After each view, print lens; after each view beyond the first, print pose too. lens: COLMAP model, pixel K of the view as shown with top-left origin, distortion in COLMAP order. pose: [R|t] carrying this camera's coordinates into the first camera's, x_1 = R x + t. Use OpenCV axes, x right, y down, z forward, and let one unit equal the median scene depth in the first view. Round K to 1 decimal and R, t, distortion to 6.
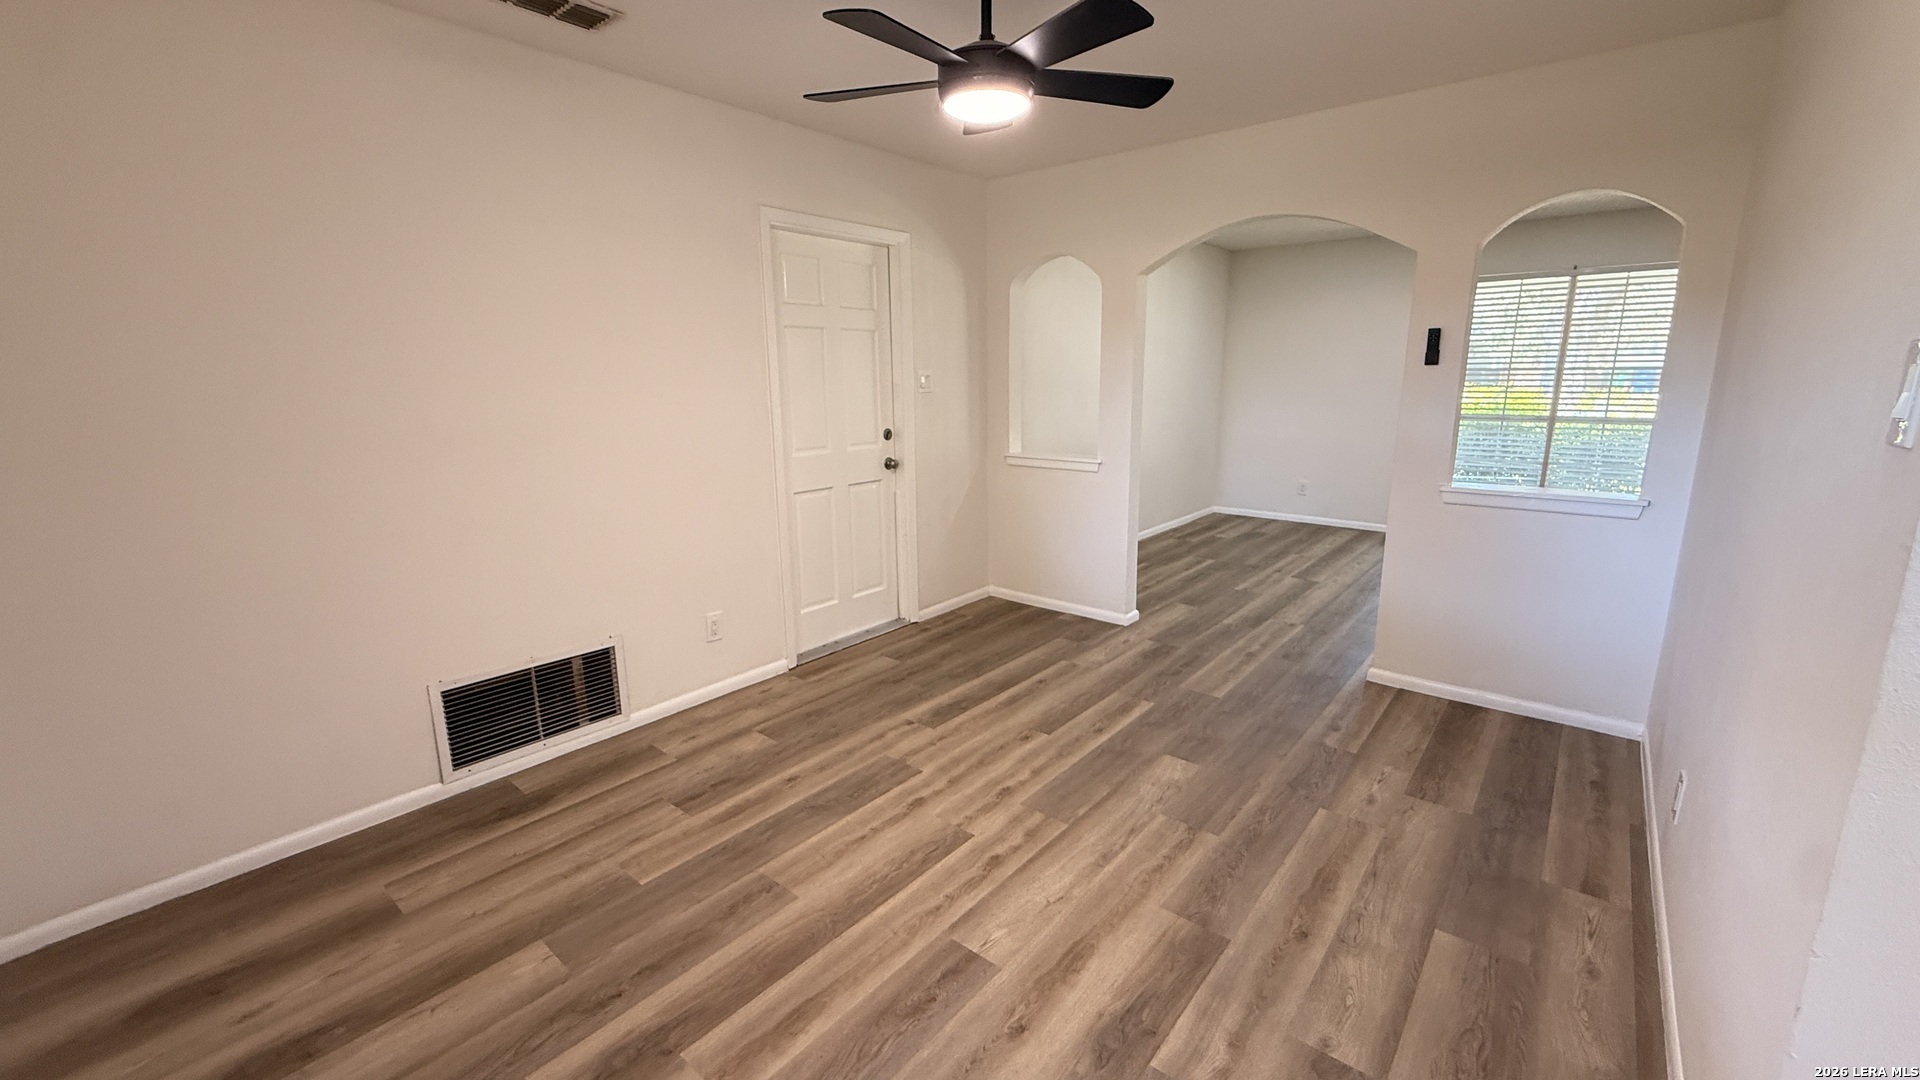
lens RADIAL K [[763.1, 0, 947.6], [0, 763.1, 529.1], [0, 0, 1]] dist [0.003329, 0.000198]
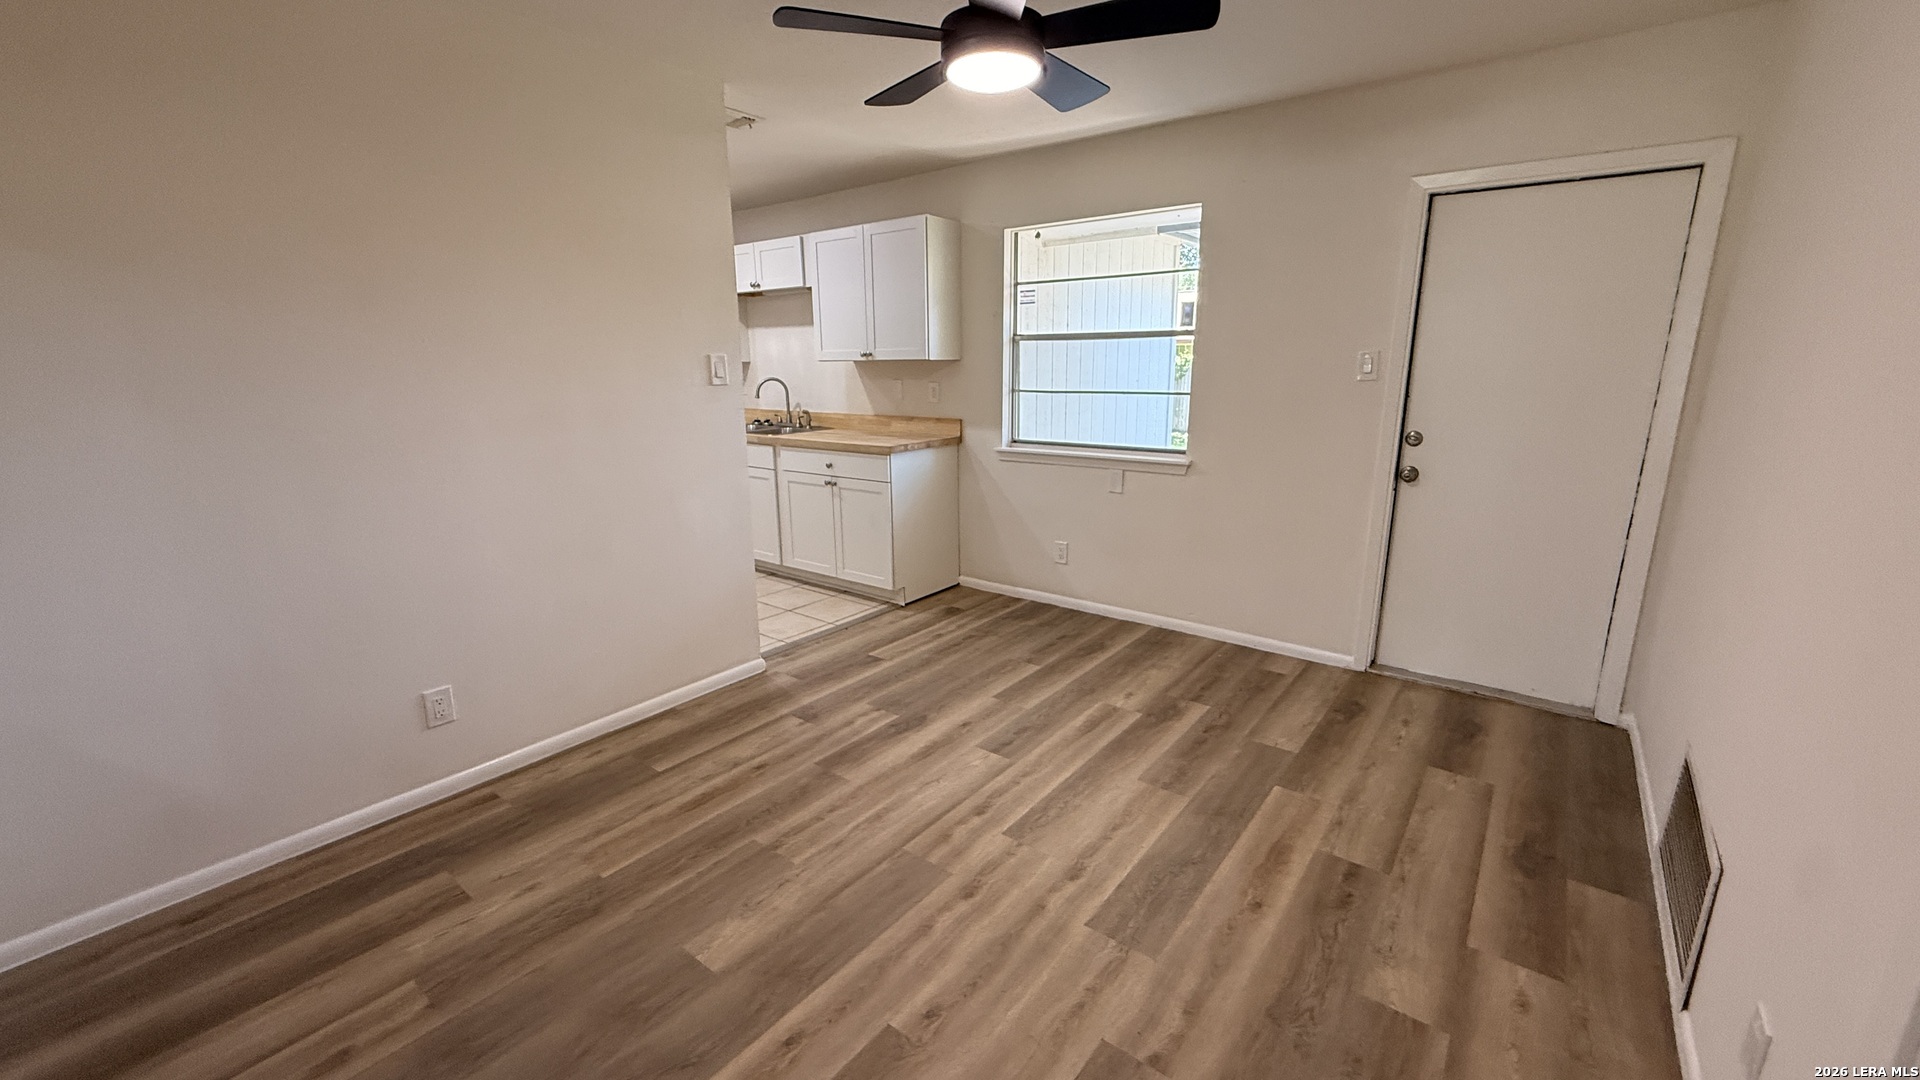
lens RADIAL K [[763.1, 0, 951.9], [0, 763.1, 544.0], [0, 0, 1]] dist [0.003329, 0.000198]
pose [[-0.999108, 0.025701, -0.033519, 0.118338], [0.008794, 0.902756, 0.430062, -0.344031], [0.041313, 0.429384, -0.902177, 1.655556]]
